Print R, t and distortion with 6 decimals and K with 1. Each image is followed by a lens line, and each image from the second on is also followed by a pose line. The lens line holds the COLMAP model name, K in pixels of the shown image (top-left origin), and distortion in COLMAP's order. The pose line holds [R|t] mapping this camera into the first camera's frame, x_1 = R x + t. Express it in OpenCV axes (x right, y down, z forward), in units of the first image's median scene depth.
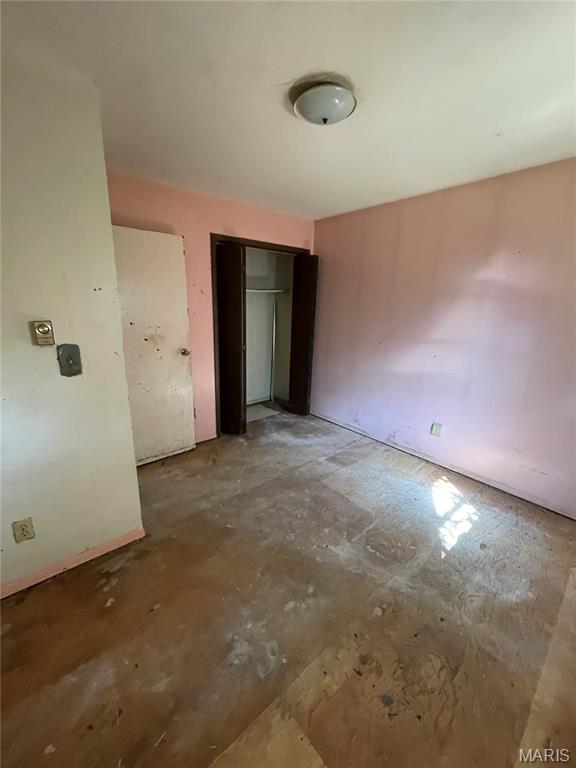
lens RADIAL K [[309.5, 0, 283.9], [0, 309.5, 382.4], [0, 0, 1]] dist [0.001691, 0.000442]
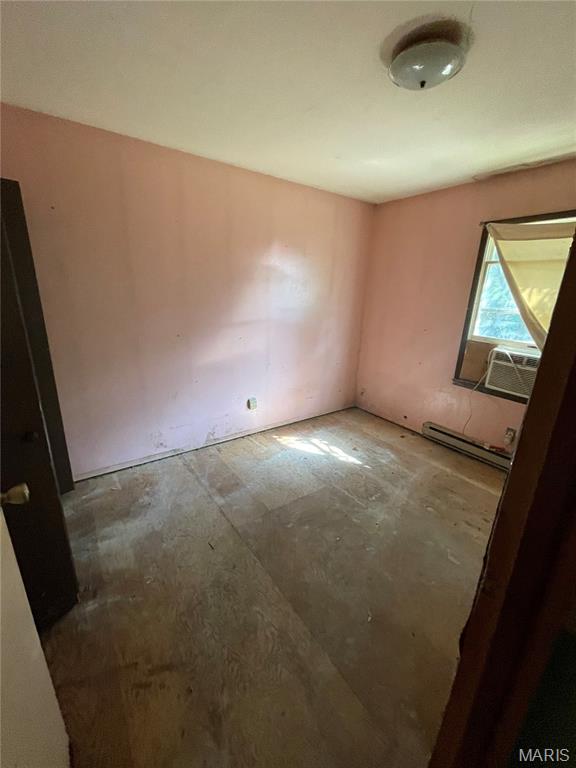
lens RADIAL K [[309.5, 0, 283.9], [0, 309.5, 382.4], [0, 0, 1]] dist [0.001691, 0.000442]
pose [[0.089059, -0.313752, 0.945319, -0.586559], [0.224132, 0.931062, 0.287905, -0.240843], [-0.970481, 0.186236, 0.153241, 0.831941]]
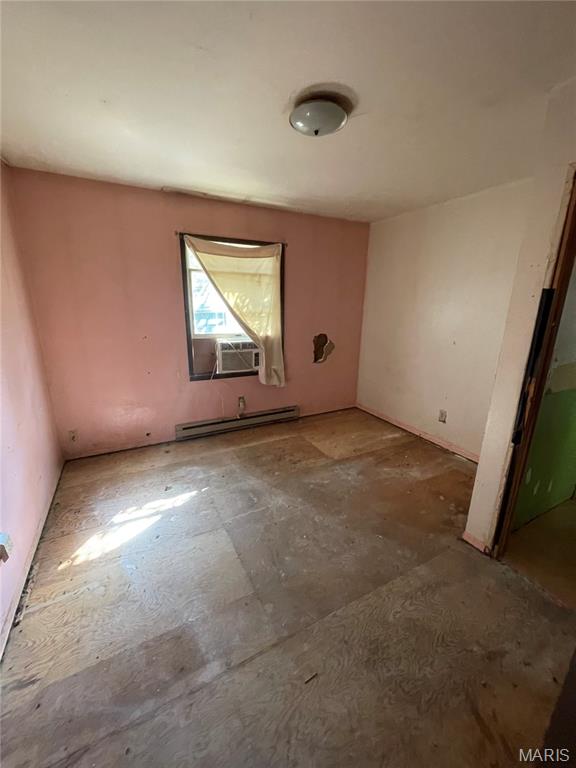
lens RADIAL K [[309.5, 0, 283.9], [0, 309.5, 382.4], [0, 0, 1]] dist [0.001691, 0.000442]
pose [[-0.975062, -0.091347, 0.202264, -0.029627], [0.021469, 0.868269, 0.495630, -0.372059], [-0.220894, 0.487612, -0.844654, 1.397427]]
